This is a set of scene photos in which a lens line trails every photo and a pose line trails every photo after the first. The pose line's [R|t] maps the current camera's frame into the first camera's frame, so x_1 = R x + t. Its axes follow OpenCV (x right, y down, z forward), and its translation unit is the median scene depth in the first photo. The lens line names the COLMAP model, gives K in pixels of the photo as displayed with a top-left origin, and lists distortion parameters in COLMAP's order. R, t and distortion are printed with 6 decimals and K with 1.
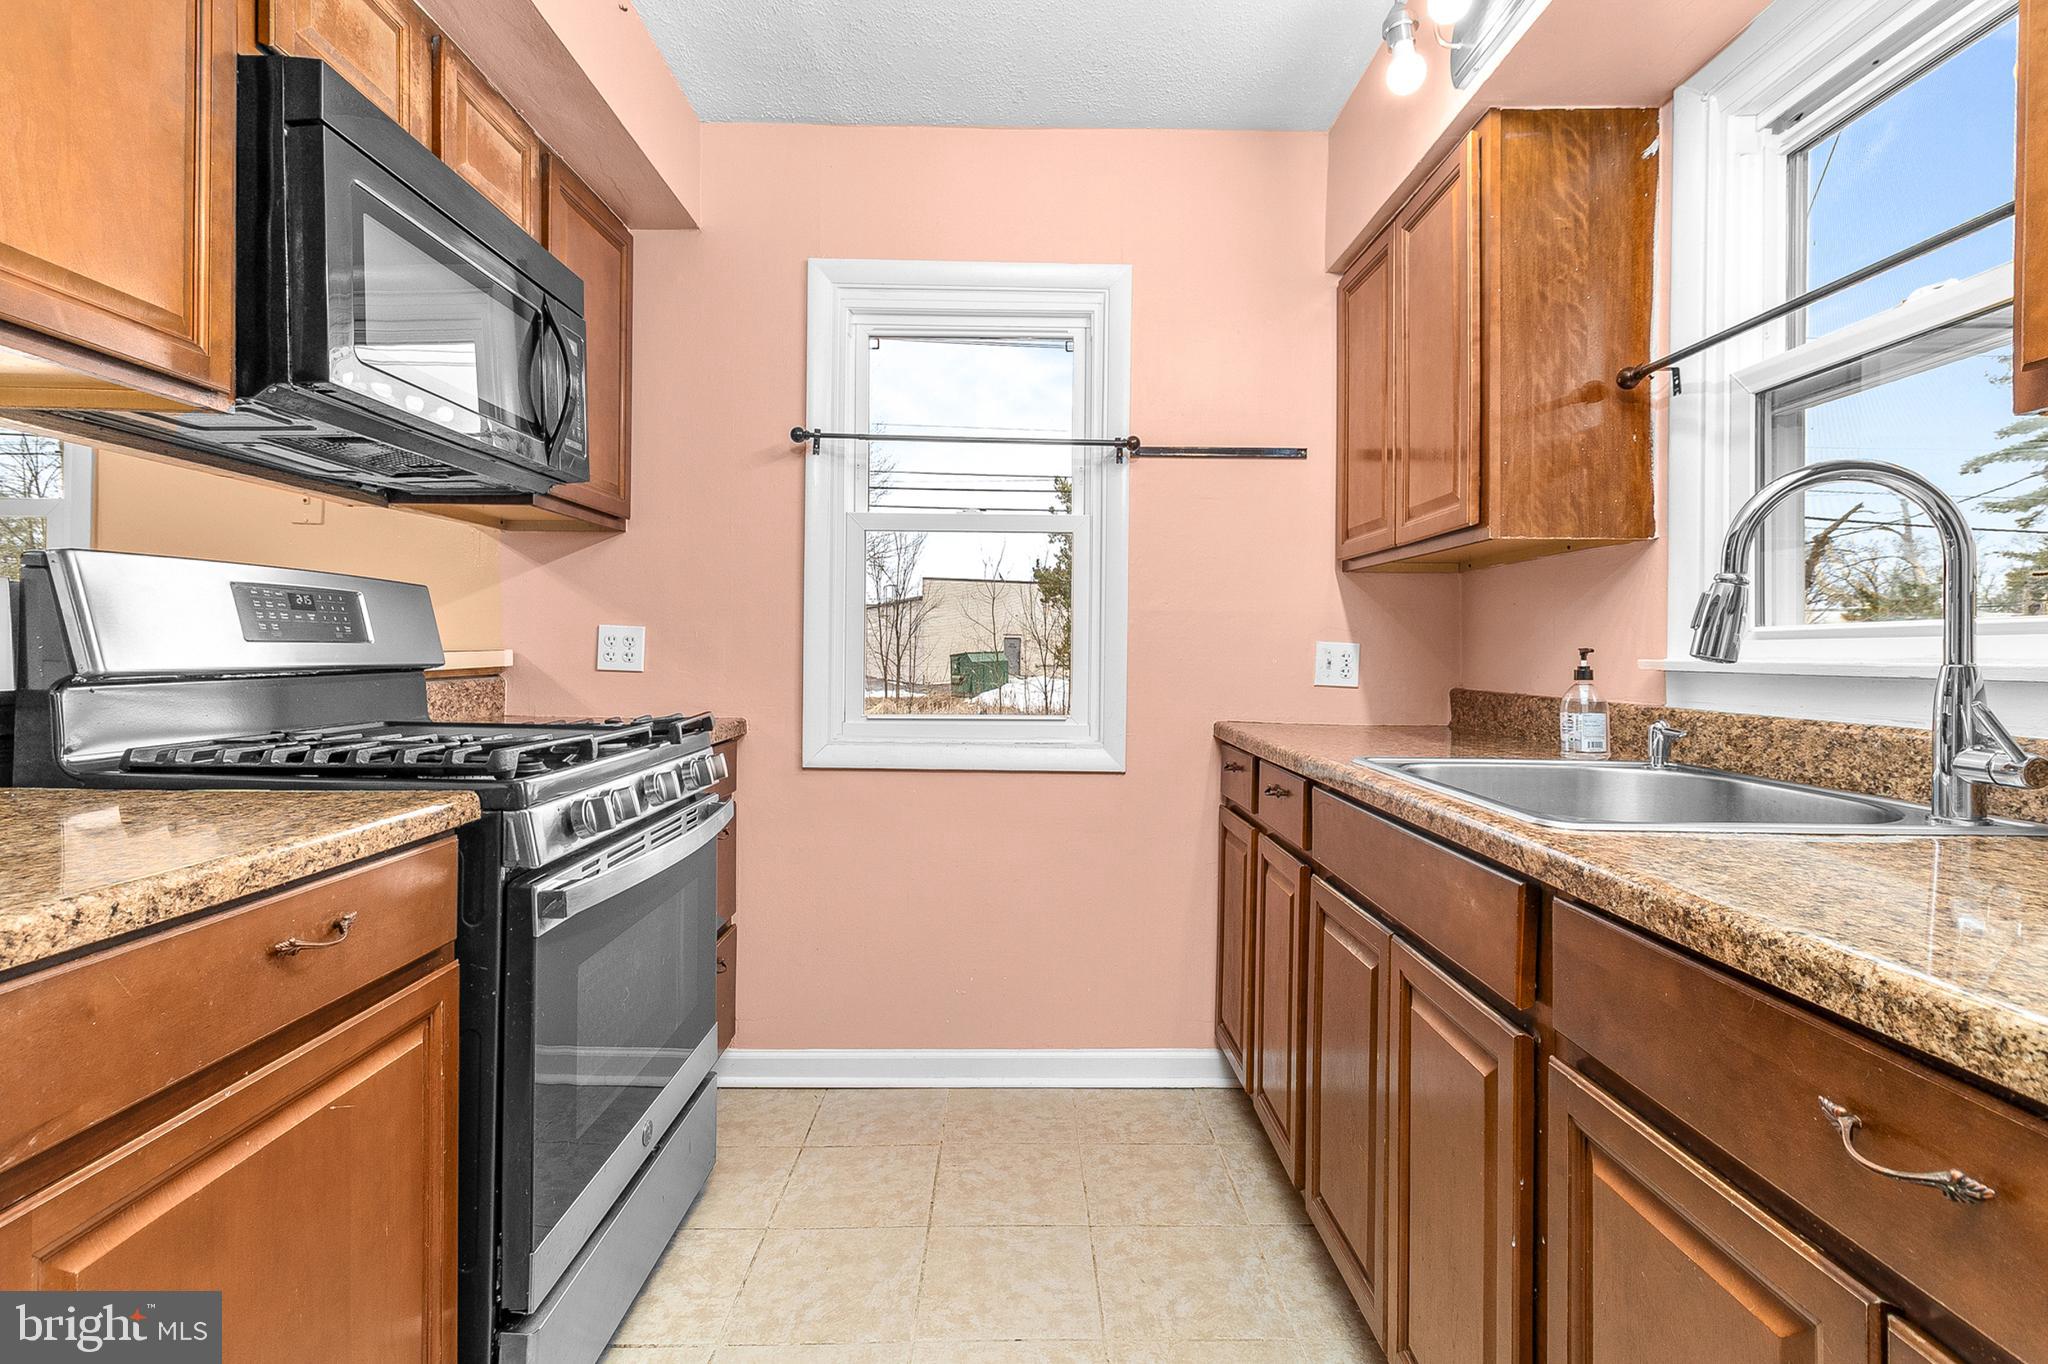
lens RADIAL K [[964.5, 0, 1026.7], [0, 964.5, 661.3], [0, 0, 1]] dist [0.000338, -0.000970]
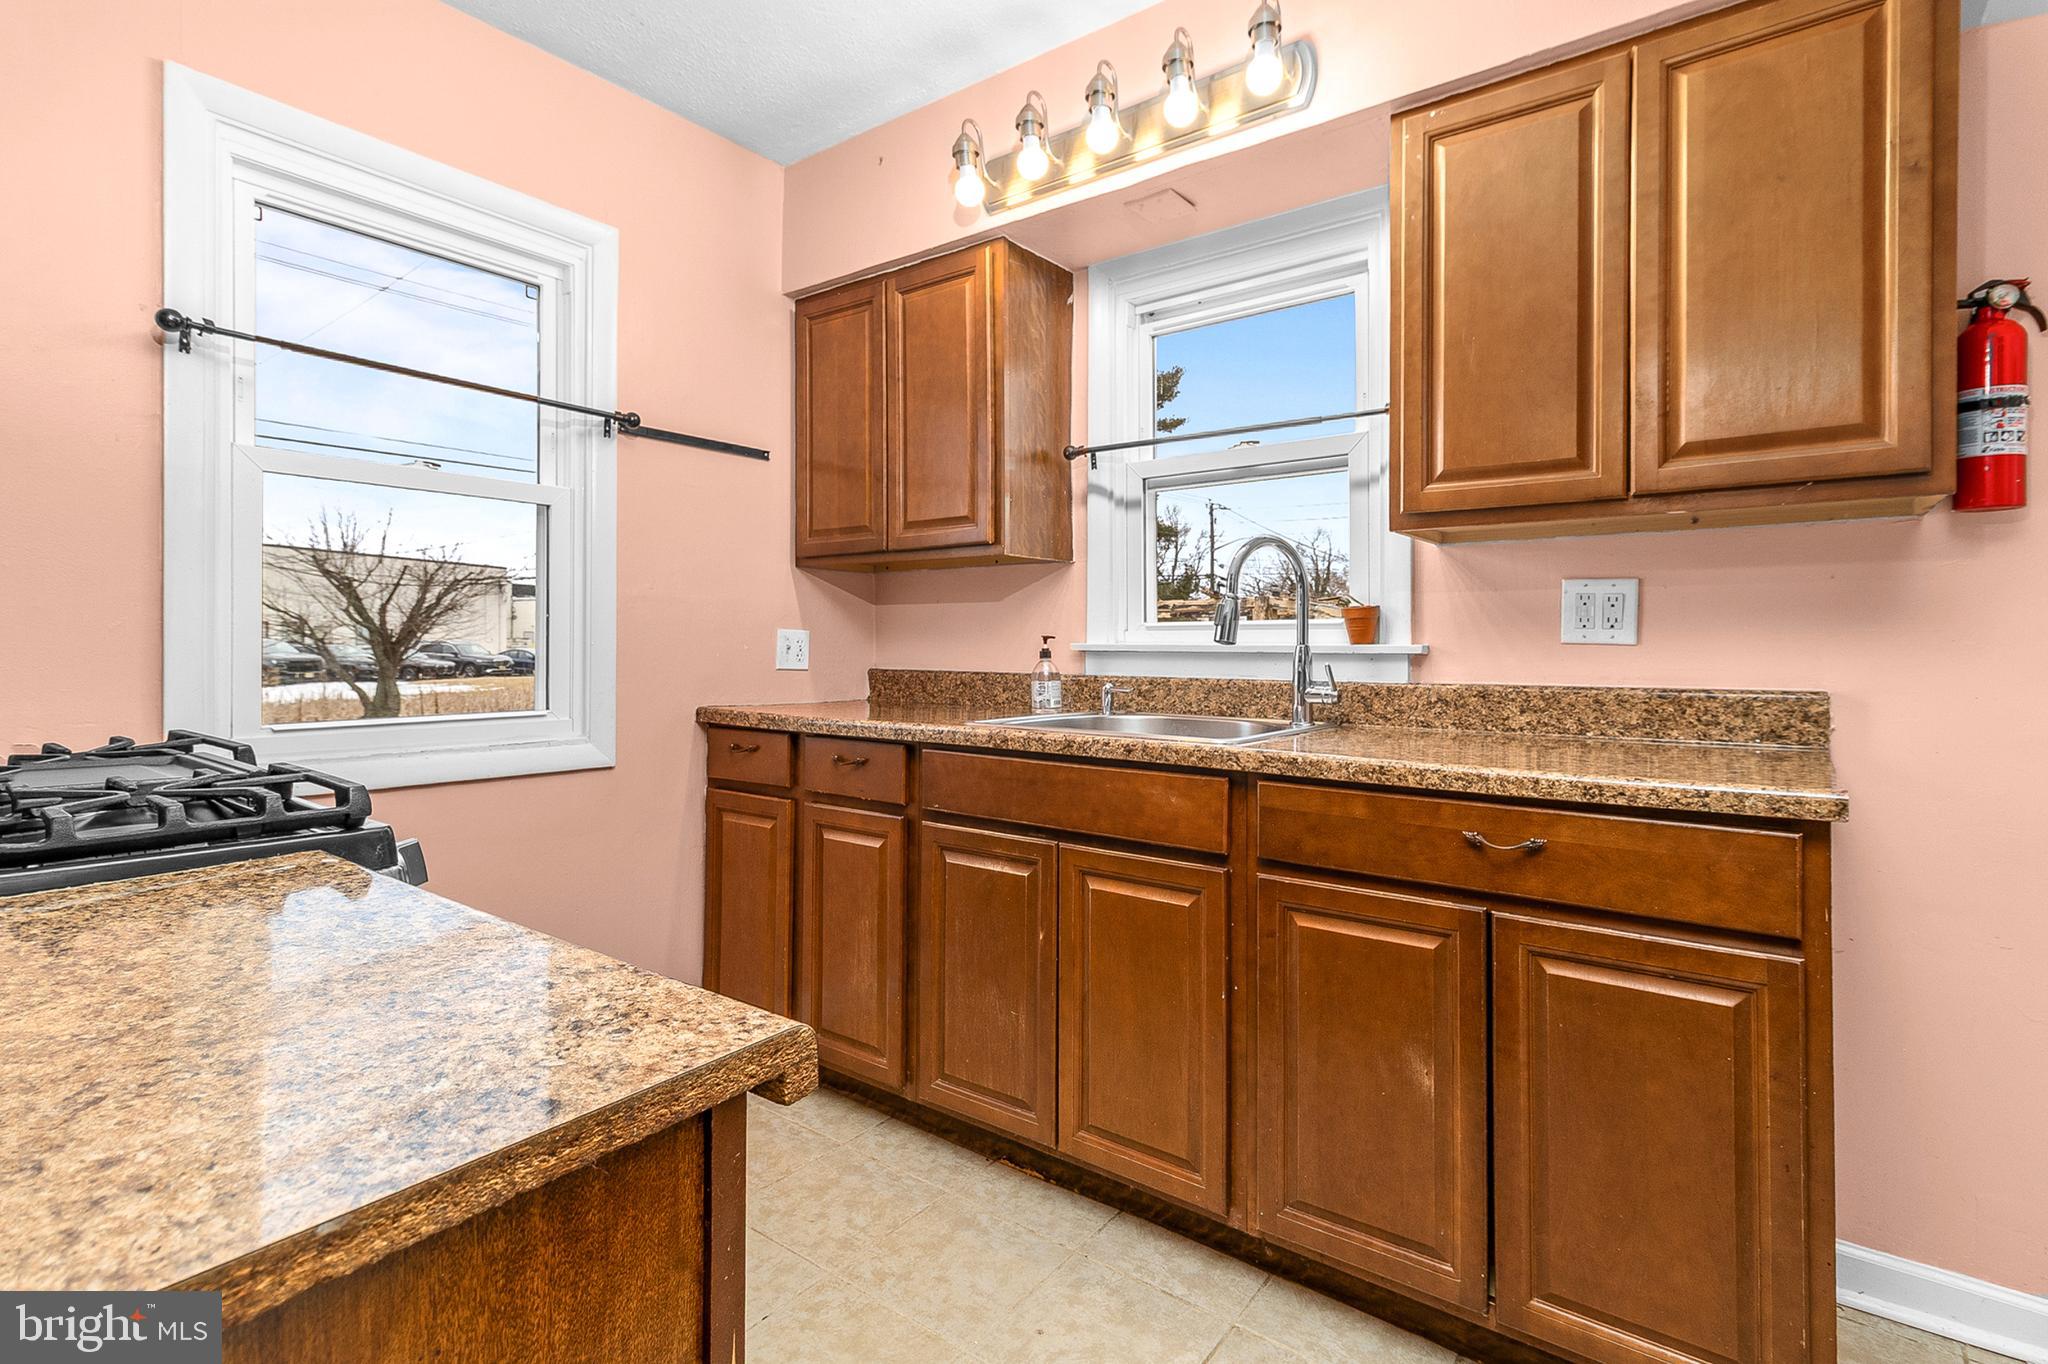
lens RADIAL K [[964.9, 0, 1037.3], [0, 964.9, 651.8], [0, 0, 1]] dist [0.003693, 0.000307]
pose [[0.606418, -0.012749, 0.795044, -0.444276], [0.007704, 0.999919, 0.010158, -0.003445], [-0.795109, -0.000035, 0.606467, 0.109450]]
